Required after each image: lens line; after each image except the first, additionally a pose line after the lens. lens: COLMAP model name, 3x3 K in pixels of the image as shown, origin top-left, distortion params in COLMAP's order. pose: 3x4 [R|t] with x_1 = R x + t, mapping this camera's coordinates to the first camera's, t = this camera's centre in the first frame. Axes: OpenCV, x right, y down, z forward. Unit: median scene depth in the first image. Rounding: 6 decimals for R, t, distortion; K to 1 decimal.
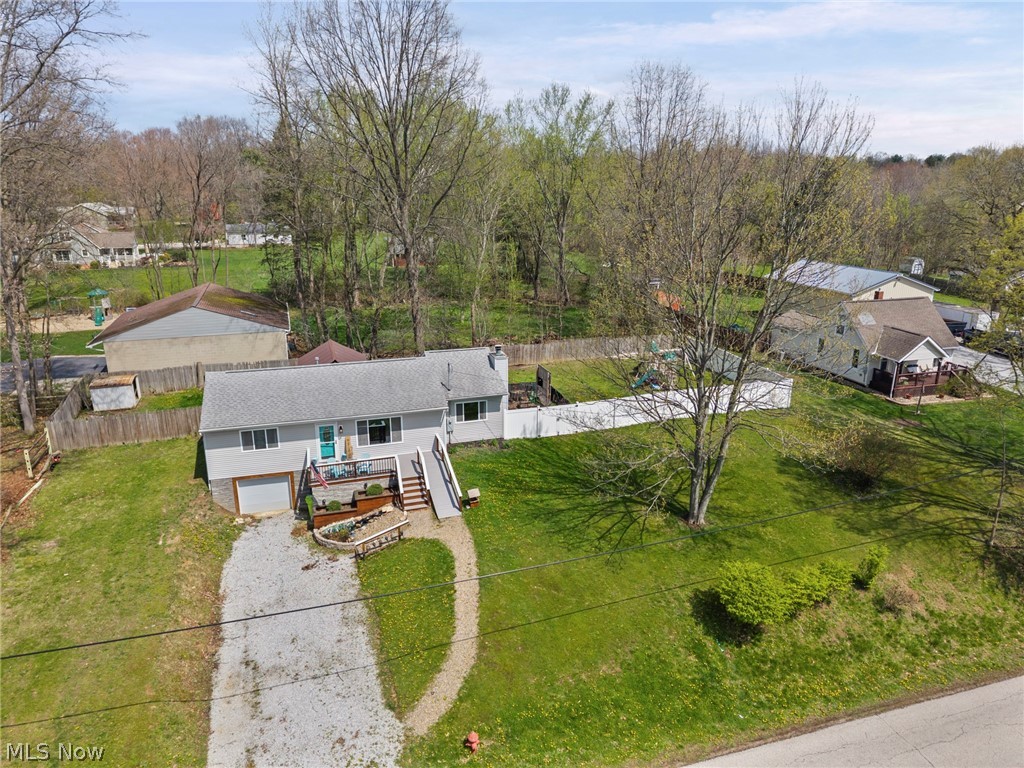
lens RADIAL K [[694.4, 0, 512.9], [0, 694.4, 356.2], [0, 0, 1]] dist [0.012771, 0.000945]
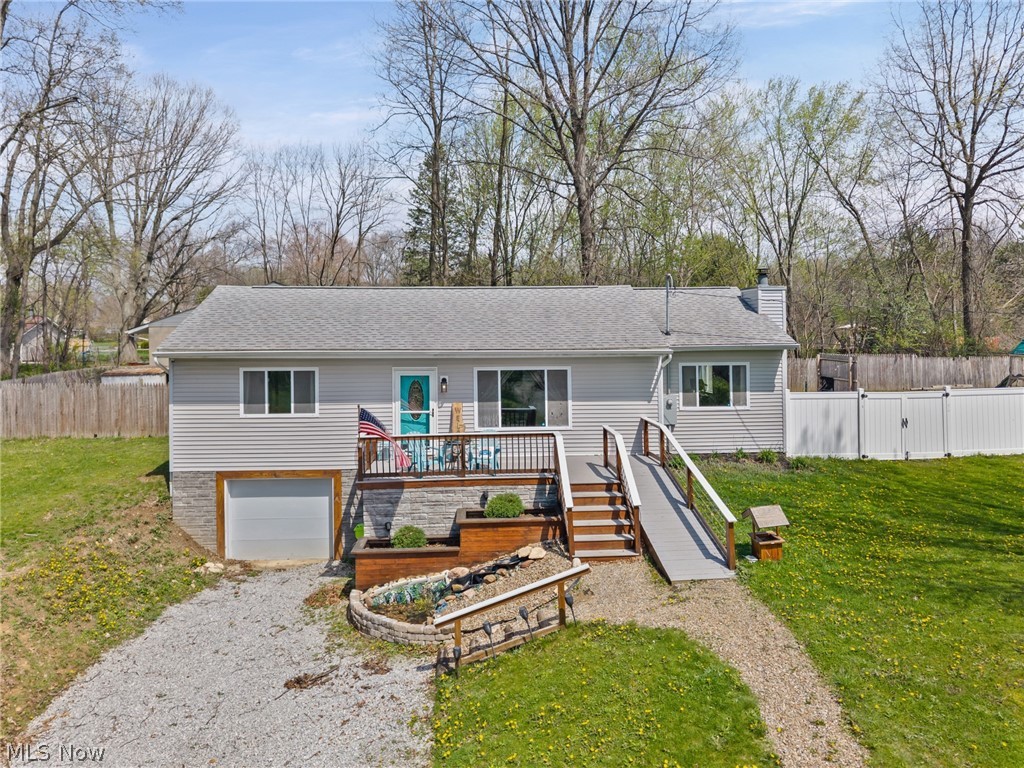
lens RADIAL K [[708.7, 0, 511.5], [0, 708.7, 318.8], [0, 0, 1]] dist [0.008870, 0.002396]
pose [[0.973668, -0.010802, -0.227714, -0.098626], [-0.047942, 0.966836, -0.250859, 0.192721], [0.222872, 0.255170, 0.940859, 0.583280]]
